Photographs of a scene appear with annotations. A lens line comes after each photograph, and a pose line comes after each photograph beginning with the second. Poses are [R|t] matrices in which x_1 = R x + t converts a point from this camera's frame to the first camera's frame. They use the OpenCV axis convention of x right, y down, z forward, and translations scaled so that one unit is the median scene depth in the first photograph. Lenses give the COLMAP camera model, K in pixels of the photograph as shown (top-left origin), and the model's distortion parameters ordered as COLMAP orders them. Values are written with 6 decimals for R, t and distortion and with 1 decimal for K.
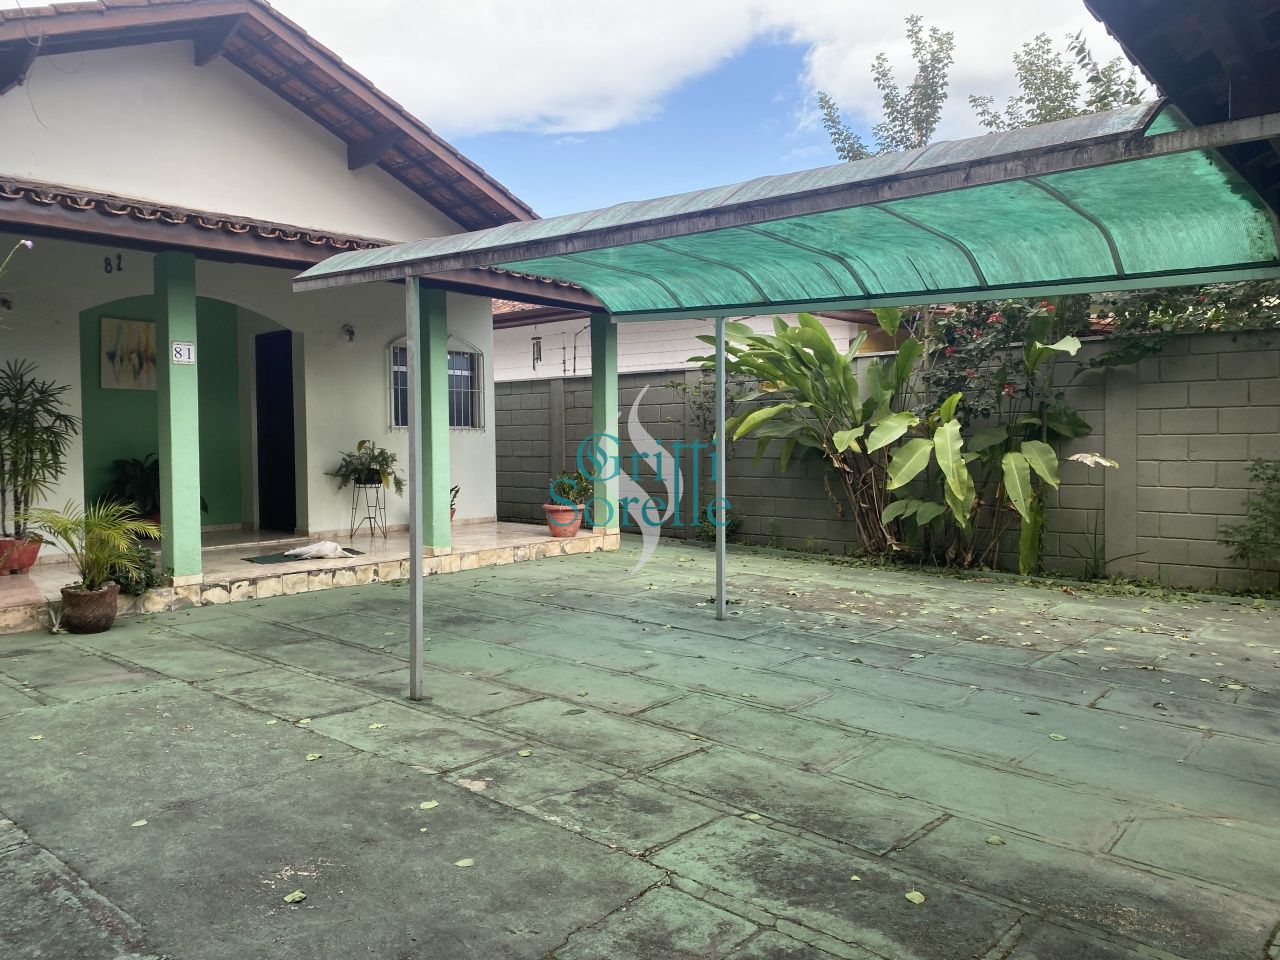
lens RADIAL K [[979.4, 0, 635.9], [0, 979.4, 469.2], [0, 0, 1]] dist [0.067260, -0.081375]
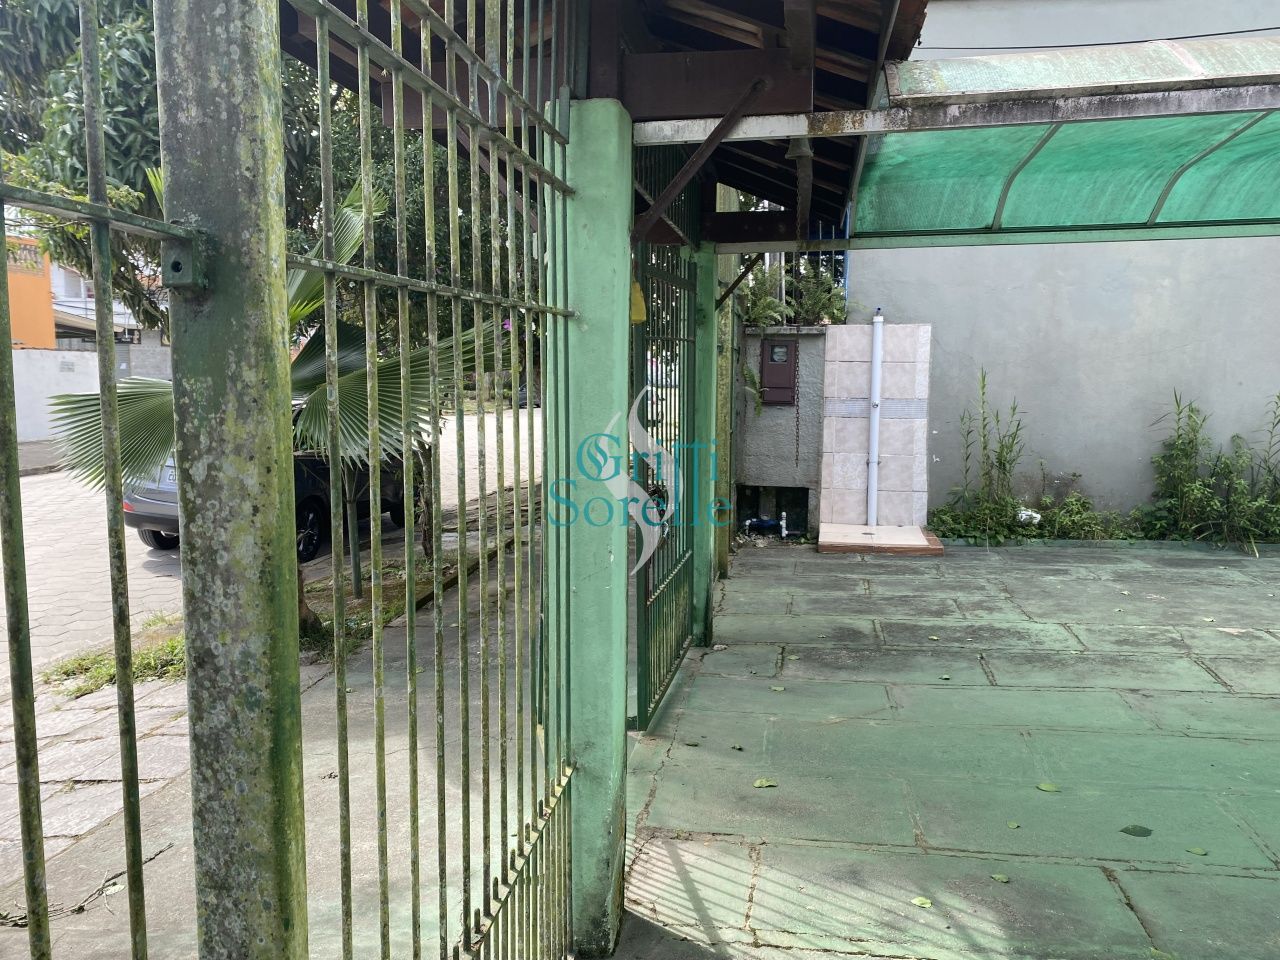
lens RADIAL K [[979.4, 0, 640.9], [0, 979.4, 479.1], [0, 0, 1]] dist [0.067260, -0.081375]
pose [[-0.863588, 0.063357, -0.500201, 1.469033], [-0.012492, 0.989080, 0.146846, -0.124002], [0.504043, 0.133063, -0.853367, 1.982062]]
